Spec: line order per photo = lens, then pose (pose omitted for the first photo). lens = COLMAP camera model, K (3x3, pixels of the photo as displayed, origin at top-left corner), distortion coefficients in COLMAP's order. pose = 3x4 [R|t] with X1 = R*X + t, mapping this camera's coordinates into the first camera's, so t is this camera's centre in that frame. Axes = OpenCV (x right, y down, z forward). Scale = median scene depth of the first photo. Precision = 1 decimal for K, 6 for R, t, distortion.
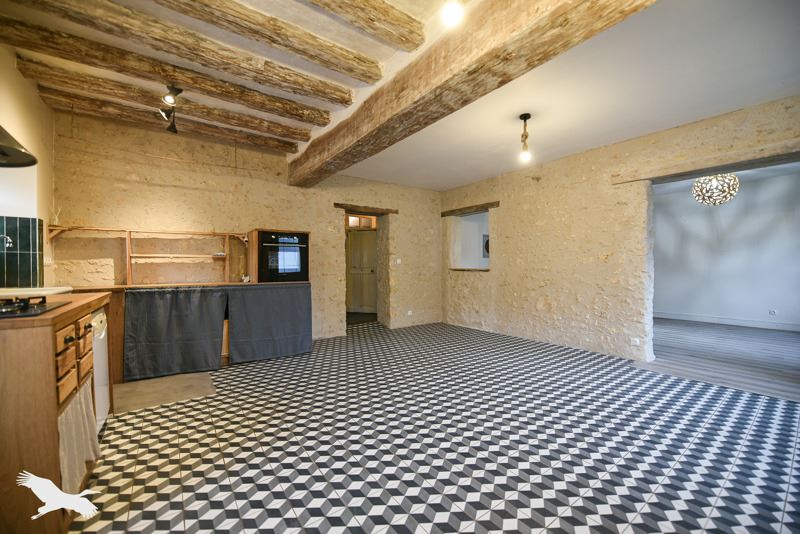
lens RADIAL K [[315.4, 0, 399.4], [0, 315.4, 268.6], [0, 0, 1]] dist [-0.017708, -0.000114]
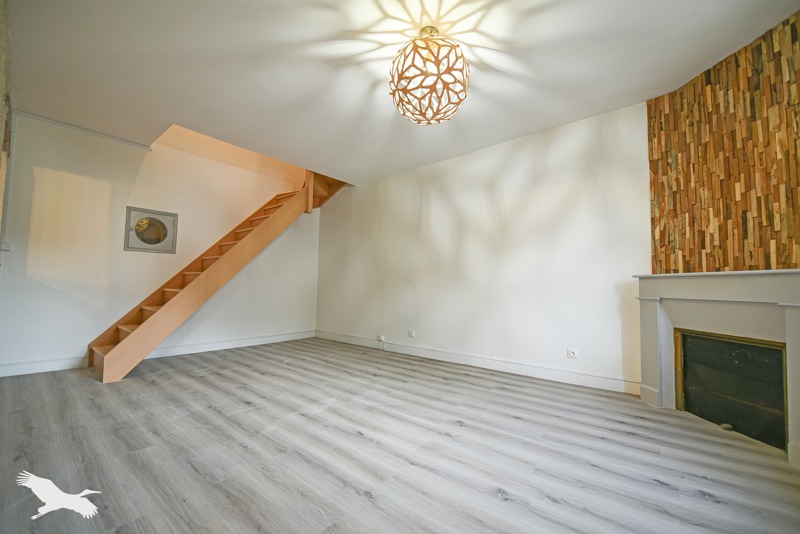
lens RADIAL K [[315.4, 0, 401.2], [0, 315.4, 268.0], [0, 0, 1]] dist [-0.017708, -0.000114]
pose [[0.963451, 0.030559, 0.266137, 0.711492], [-0.013743, 0.997802, -0.064818, 0.023621], [-0.267533, 0.058791, 0.961753, 0.488461]]
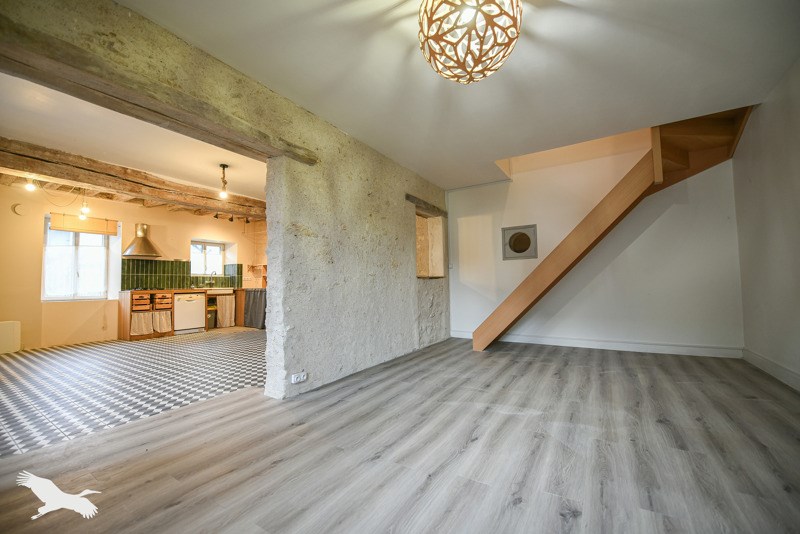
lens RADIAL K [[315.4, 0, 401.3], [0, 315.4, 269.1], [0, 0, 1]] dist [-0.017708, -0.000114]
pose [[0.388352, -0.051390, -0.920077, 1.684073], [0.009997, 0.998620, -0.051557, 0.018819], [0.921457, 0.010825, 0.388330, 0.941276]]
